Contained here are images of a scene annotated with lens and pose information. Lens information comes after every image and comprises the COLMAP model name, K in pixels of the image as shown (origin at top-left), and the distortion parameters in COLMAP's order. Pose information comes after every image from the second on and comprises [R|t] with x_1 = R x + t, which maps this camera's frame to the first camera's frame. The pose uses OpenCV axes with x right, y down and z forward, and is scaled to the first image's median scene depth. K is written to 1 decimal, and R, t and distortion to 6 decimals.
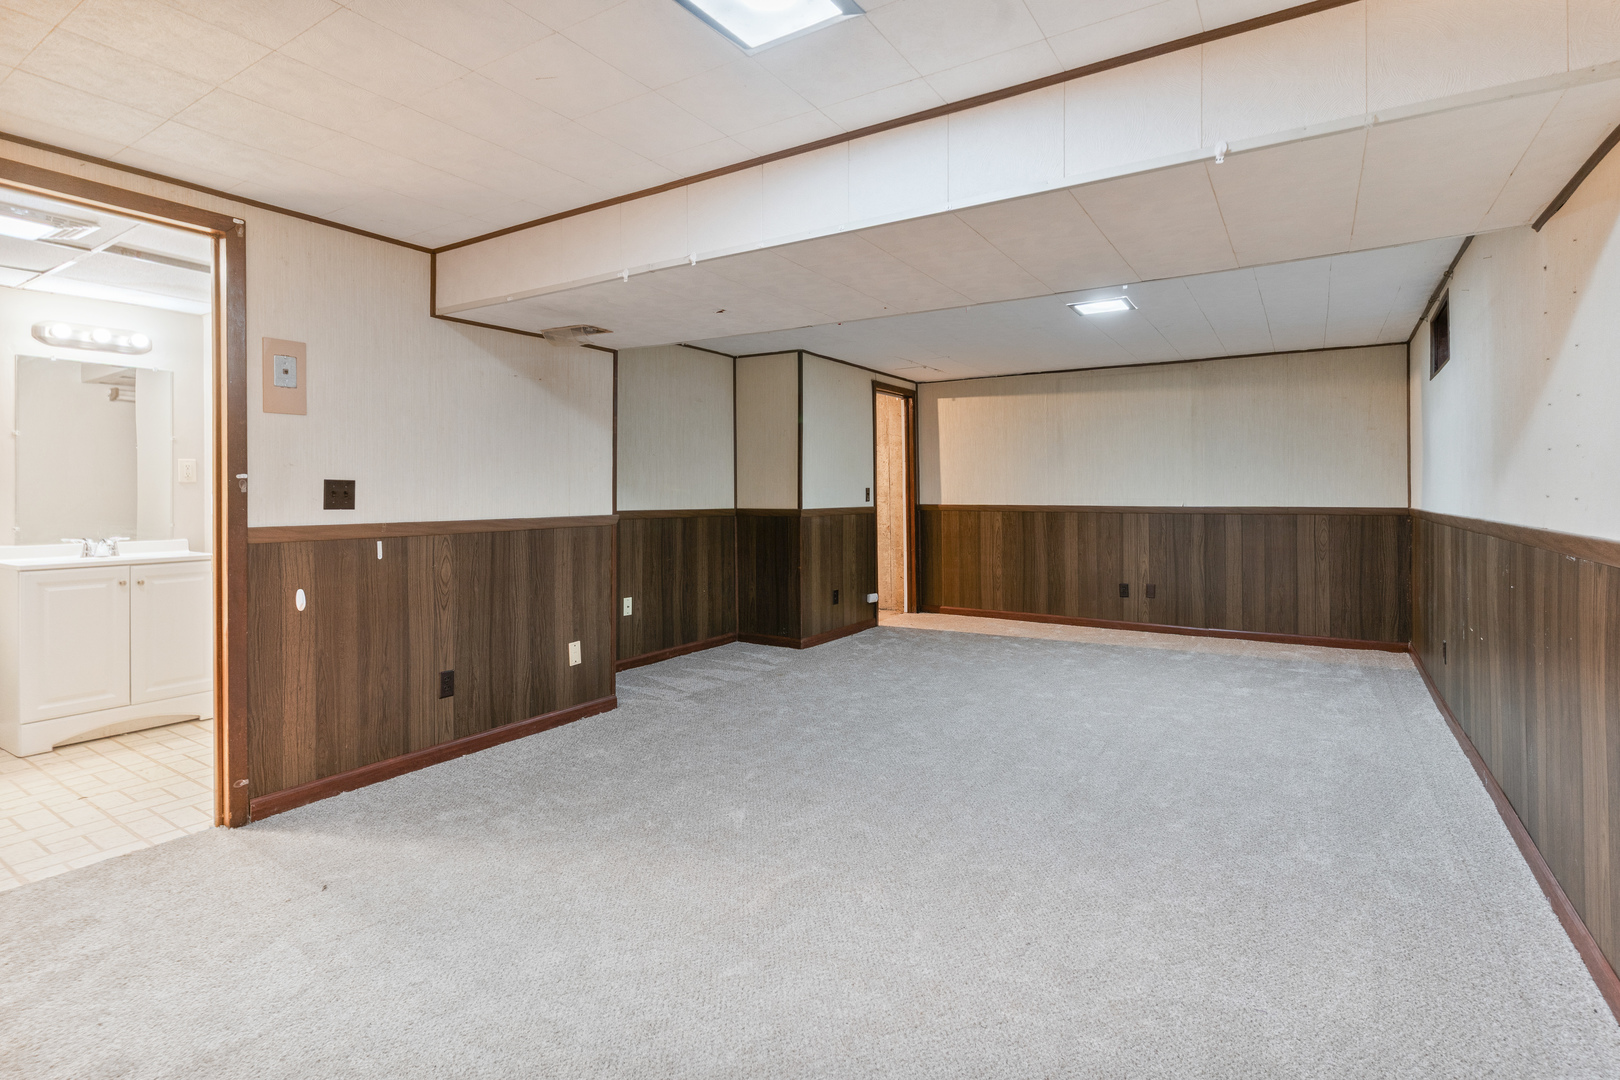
lens RADIAL K [[783.3, 0, 828.3], [0, 783.3, 484.9], [0, 0, 1]] dist [0.002268, 0.000436]
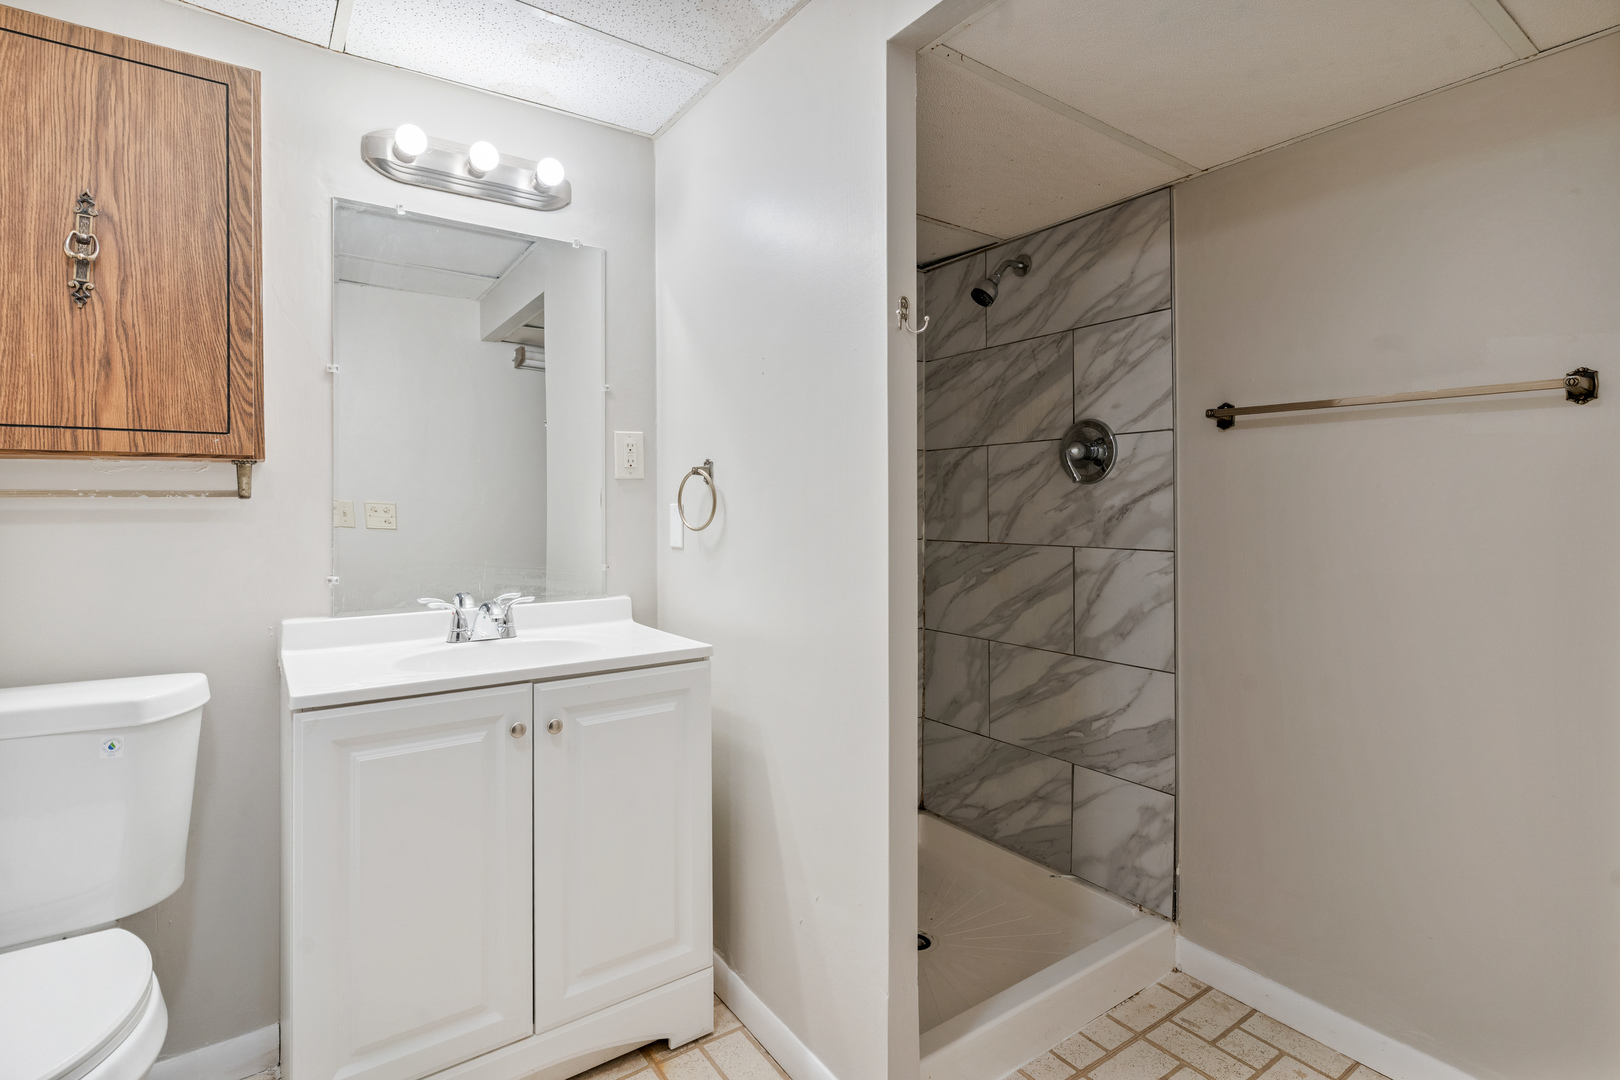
lens RADIAL K [[783.3, 0, 840.5], [0, 783.3, 491.1], [0, 0, 1]] dist [0.002268, 0.000436]
pose [[0.934422, -0.006401, -0.356110, -0.571300], [0.005059, 0.999976, -0.004699, 0.007389], [0.356132, 0.002590, 0.934432, 0.649507]]
